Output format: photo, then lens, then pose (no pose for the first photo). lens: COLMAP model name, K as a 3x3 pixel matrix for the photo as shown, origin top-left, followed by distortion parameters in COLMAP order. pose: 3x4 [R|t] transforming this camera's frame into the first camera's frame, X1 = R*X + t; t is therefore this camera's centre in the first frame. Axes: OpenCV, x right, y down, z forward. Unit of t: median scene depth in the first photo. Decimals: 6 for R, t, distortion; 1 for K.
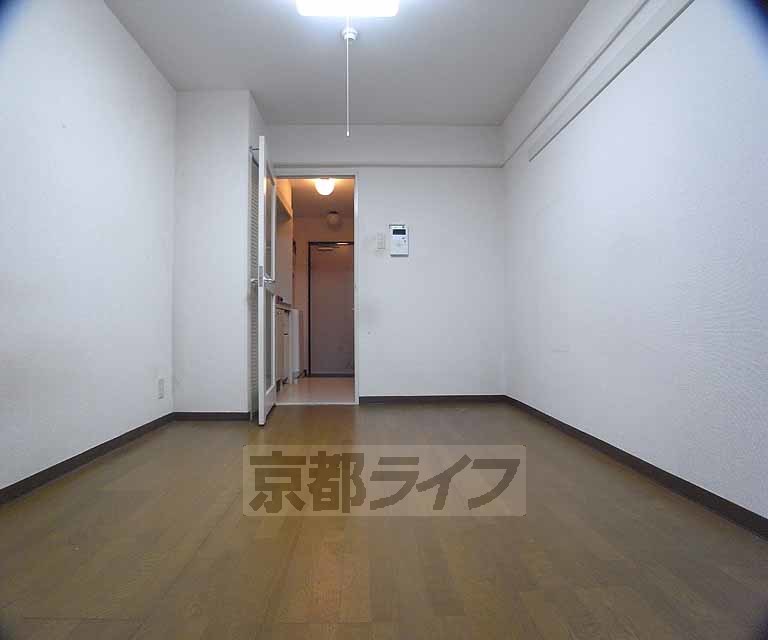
lens RADIAL K [[416.7, 0, 370.3], [0, 416.7, 321.1], [0, 0, 1]] dist [-0.001793, -0.000566]
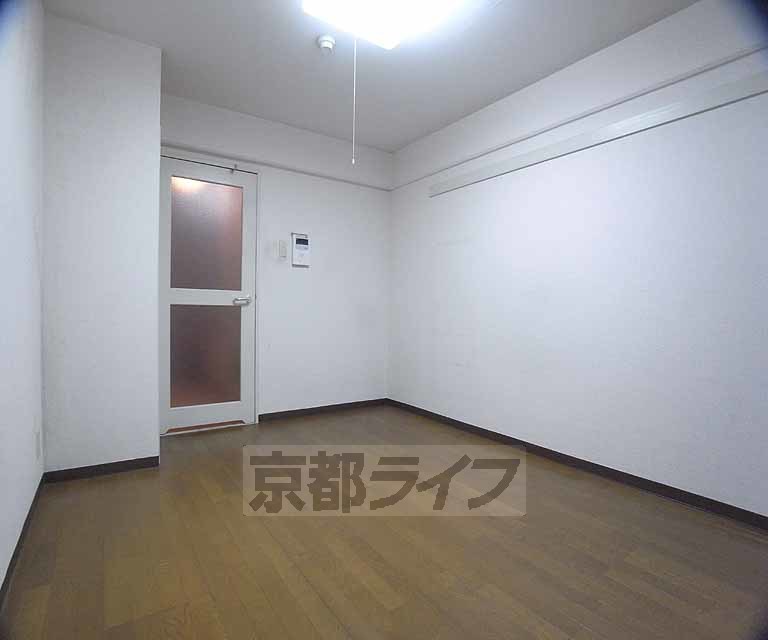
lens RADIAL K [[416.7, 0, 370.3], [0, 416.7, 321.1], [0, 0, 1]] dist [-0.001793, -0.000566]
pose [[0.838627, 0.003038, 0.544698, -0.326276], [-0.028412, 0.998867, 0.038173, -0.070833], [-0.543965, -0.047488, 0.837763, 0.091233]]
